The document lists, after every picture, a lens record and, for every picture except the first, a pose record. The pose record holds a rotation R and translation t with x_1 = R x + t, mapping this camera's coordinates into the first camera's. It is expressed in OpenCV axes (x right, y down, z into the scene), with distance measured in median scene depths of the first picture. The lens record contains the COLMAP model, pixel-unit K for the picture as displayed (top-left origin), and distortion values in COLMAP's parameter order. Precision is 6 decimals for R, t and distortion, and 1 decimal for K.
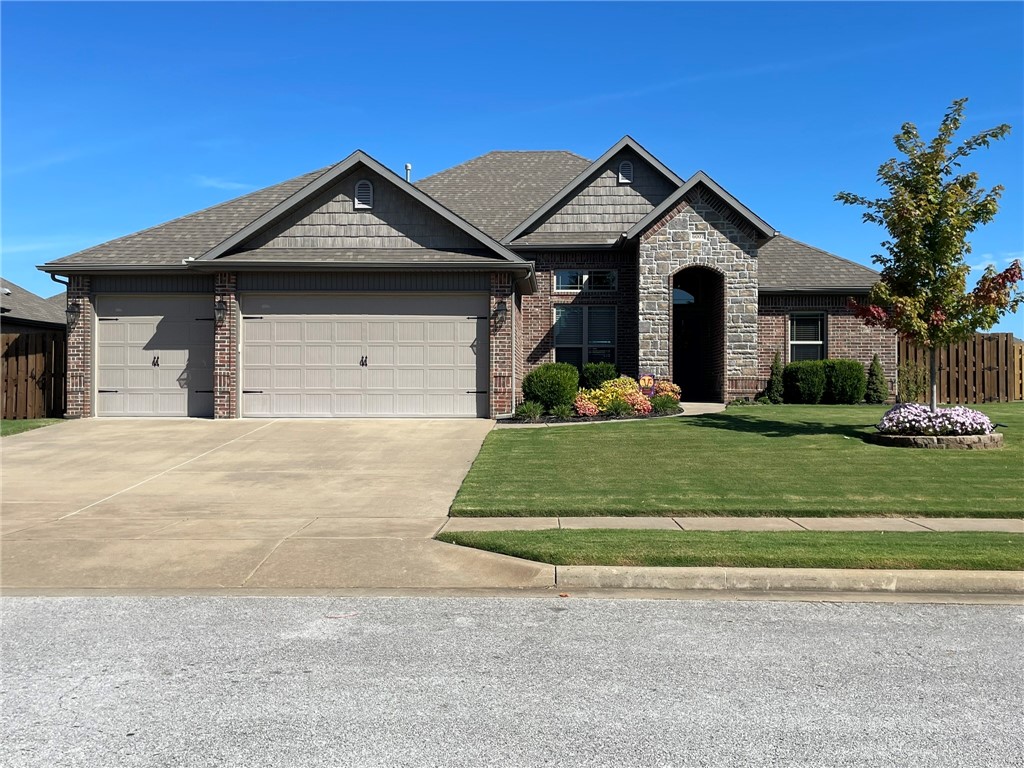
lens RADIAL K [[953.9, 0, 511.4], [0, 953.9, 384.9], [0, 0, 1]] dist [0.012793, 0.000000]
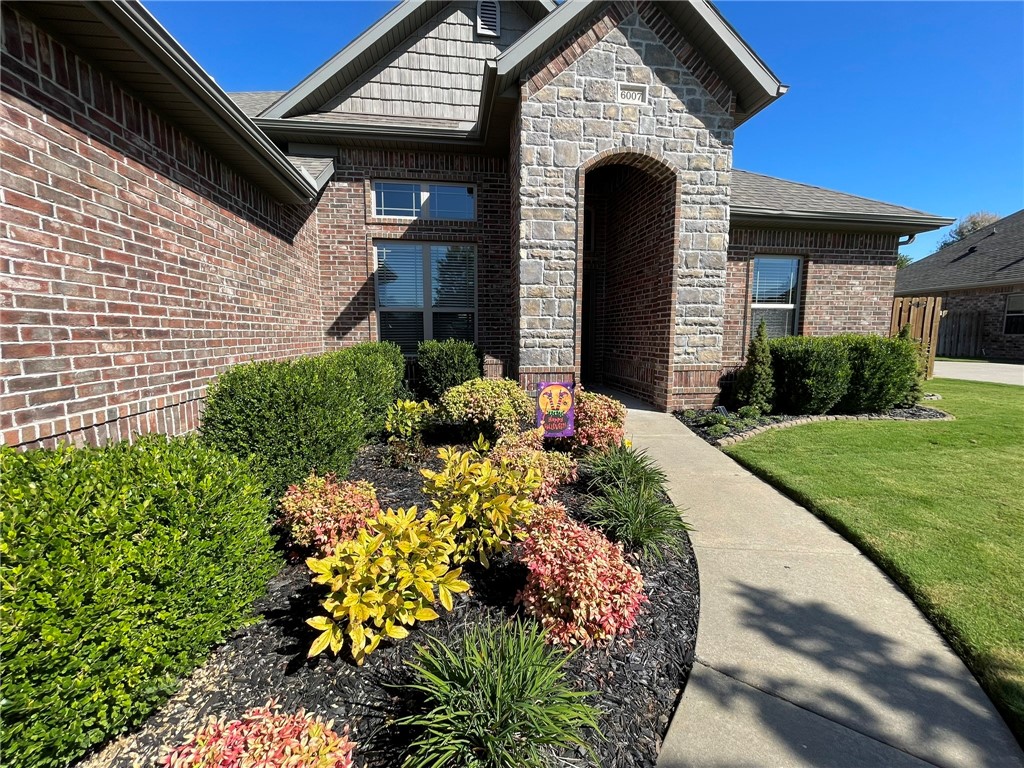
lens RADIAL K [[420.1, 0, 513.1], [0, 420.1, 387.2], [0, 0, 1]] dist [-0.001329, 0.000555]
pose [[0.980300, -0.028612, 0.195433, 0.083629], [0.001656, 0.990608, 0.136723, -0.030054], [-0.197509, -0.133706, 0.971140, 0.770526]]
